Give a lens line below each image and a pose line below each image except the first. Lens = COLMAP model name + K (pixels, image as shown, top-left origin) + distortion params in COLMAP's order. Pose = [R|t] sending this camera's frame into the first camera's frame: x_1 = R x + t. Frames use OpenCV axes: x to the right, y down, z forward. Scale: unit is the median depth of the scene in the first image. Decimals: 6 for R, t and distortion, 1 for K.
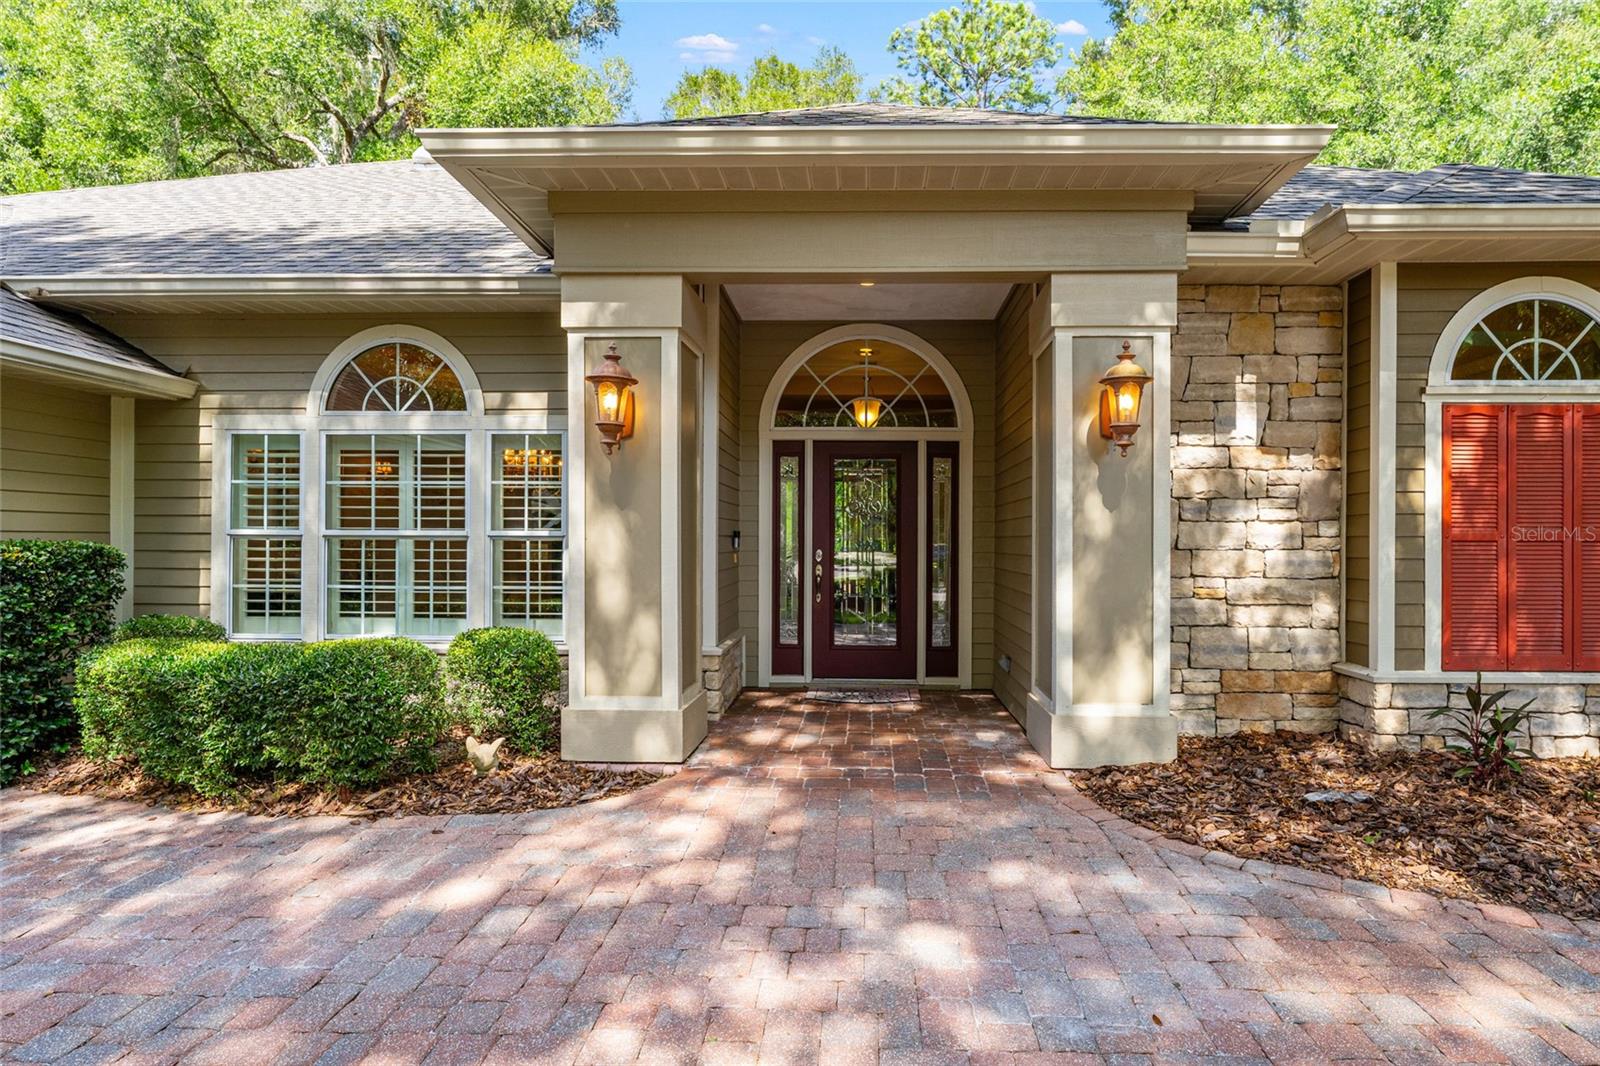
lens RADIAL K [[809.5, 0, 805.2], [0, 809.5, 532.8], [0, 0, 1]] dist [0.000185, -0.001060]
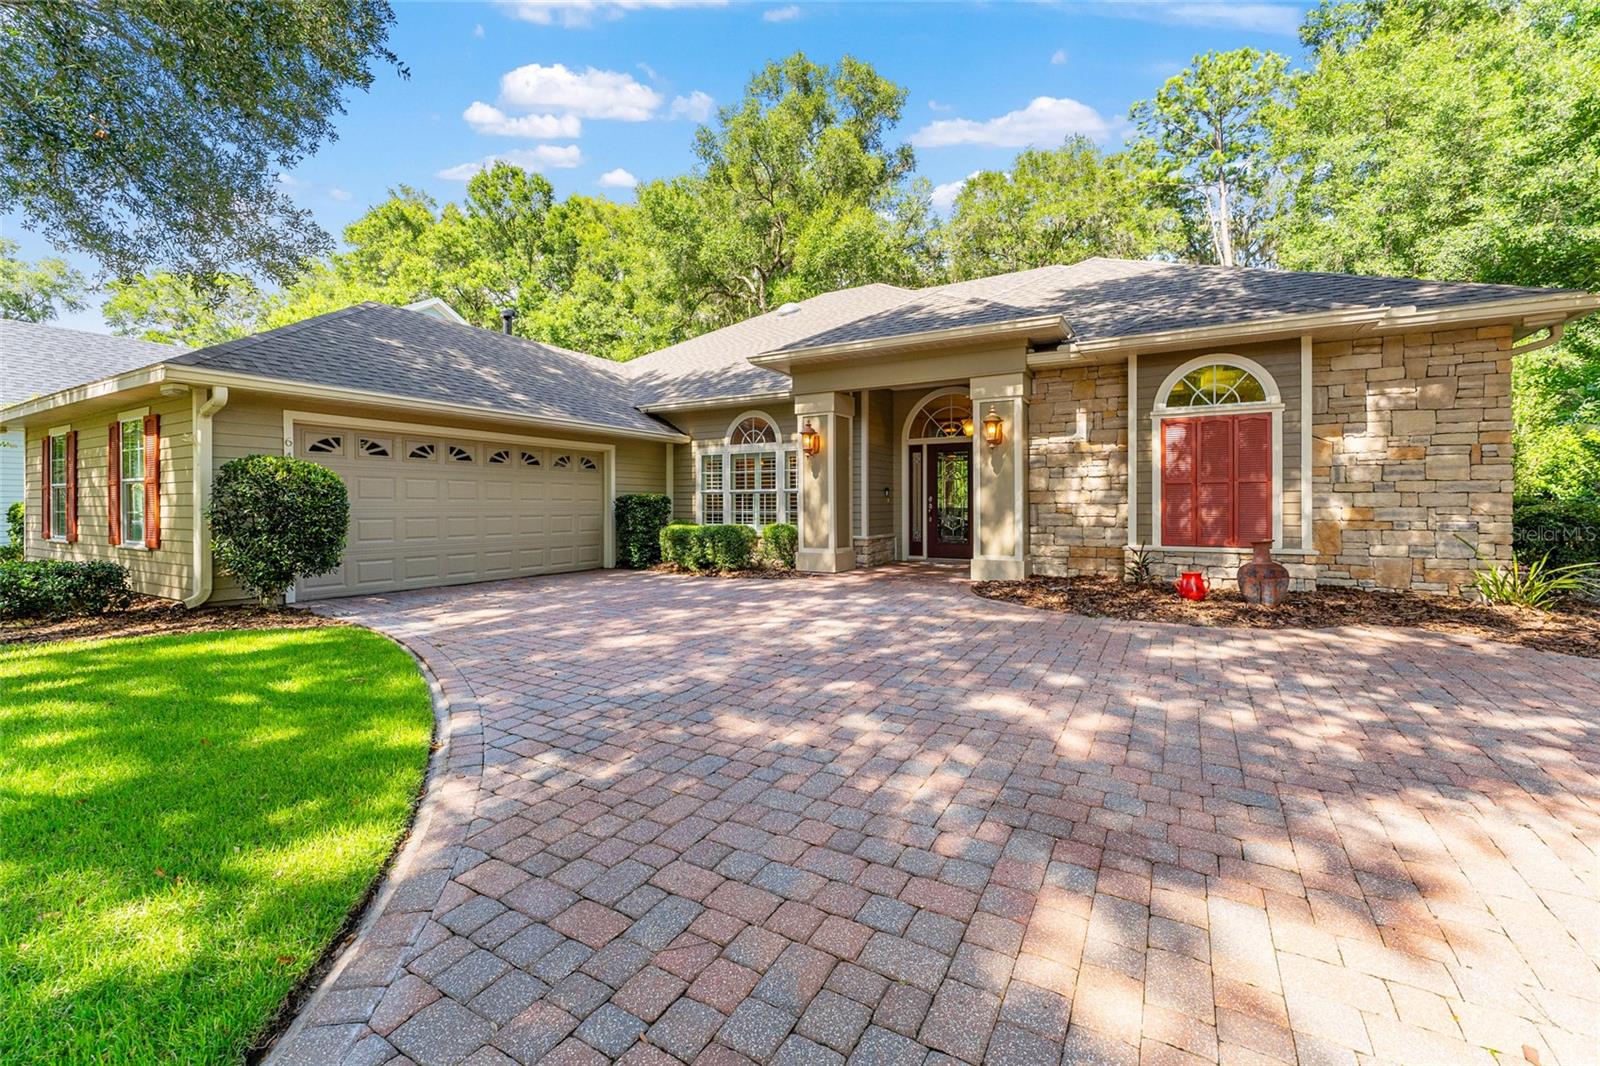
lens RADIAL K [[651.3, 0, 798.6], [0, 651.3, 498.6], [0, 0, 1]] dist [-0.000121, -0.001692]
pose [[0.879188, -0.011234, -0.476343, 0.612559], [0.009741, 0.999937, -0.005603, 0.038787], [0.476376, 0.000287, 0.879242, -0.759833]]
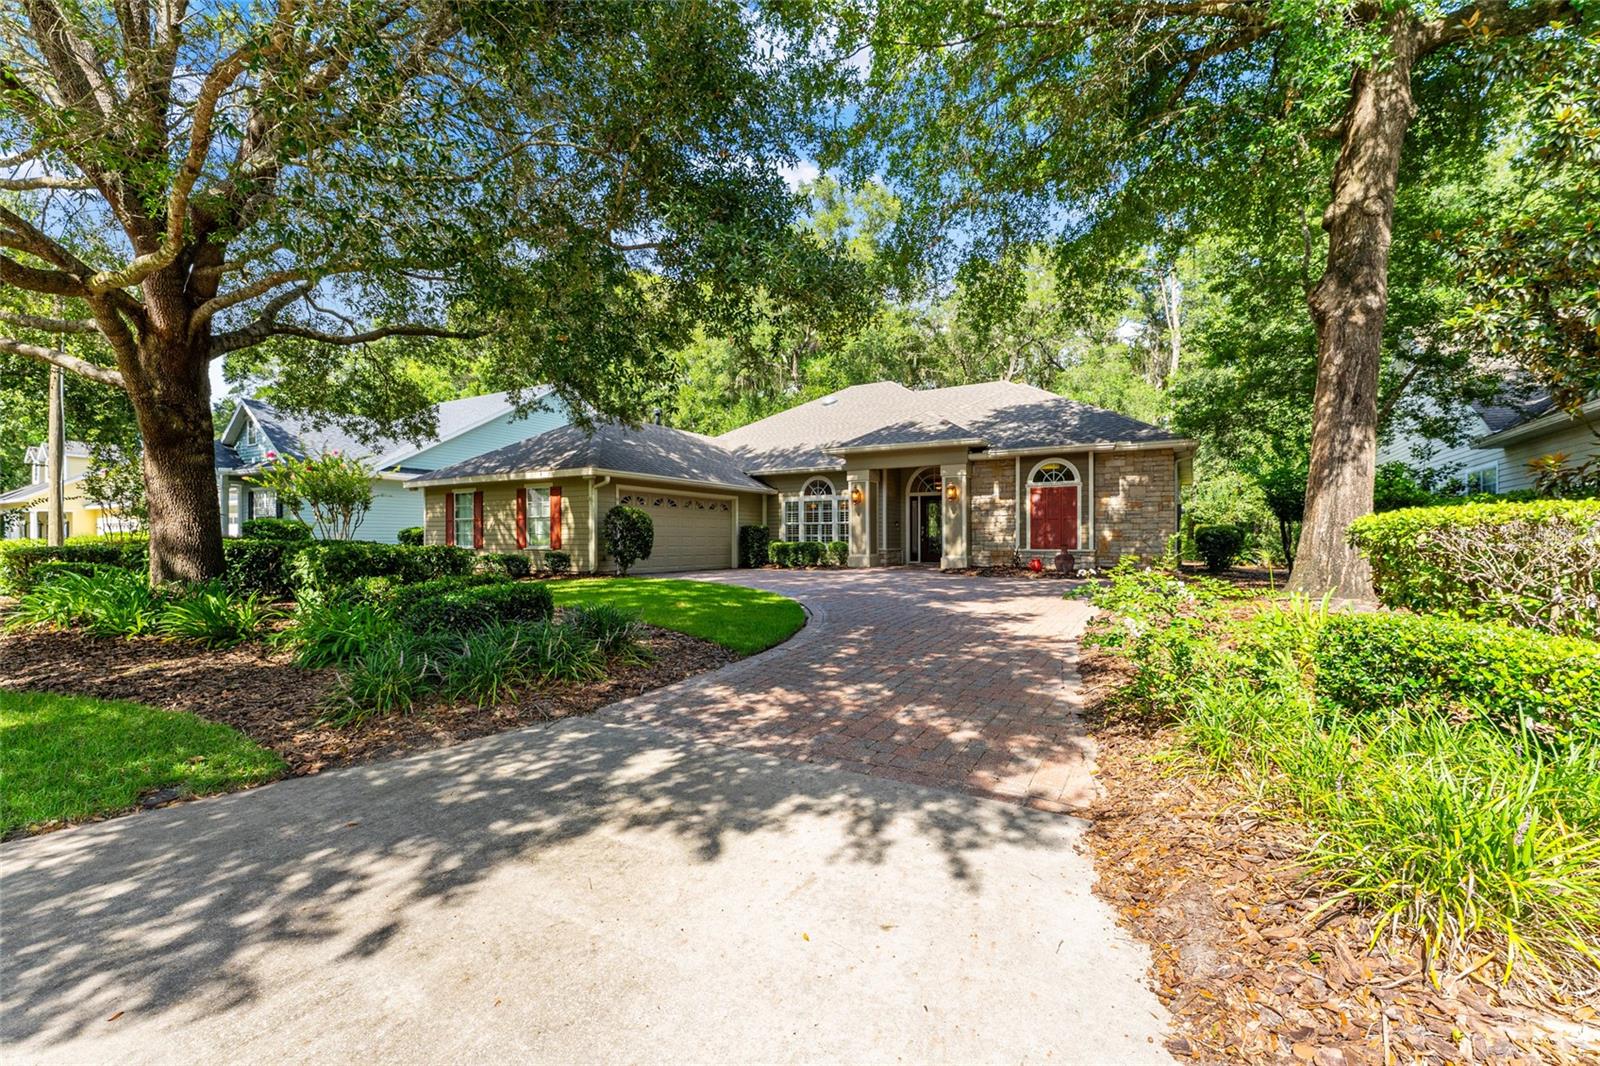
lens RADIAL K [[651.3, 0, 806.4], [0, 651.3, 536.6], [0, 0, 1]] dist [-0.000121, -0.001692]
pose [[0.881414, -0.006518, -0.472300, 1.107664], [0.007046, 0.999975, -0.000652, 0.075438], [0.472293, -0.002753, 0.881437, -2.143589]]
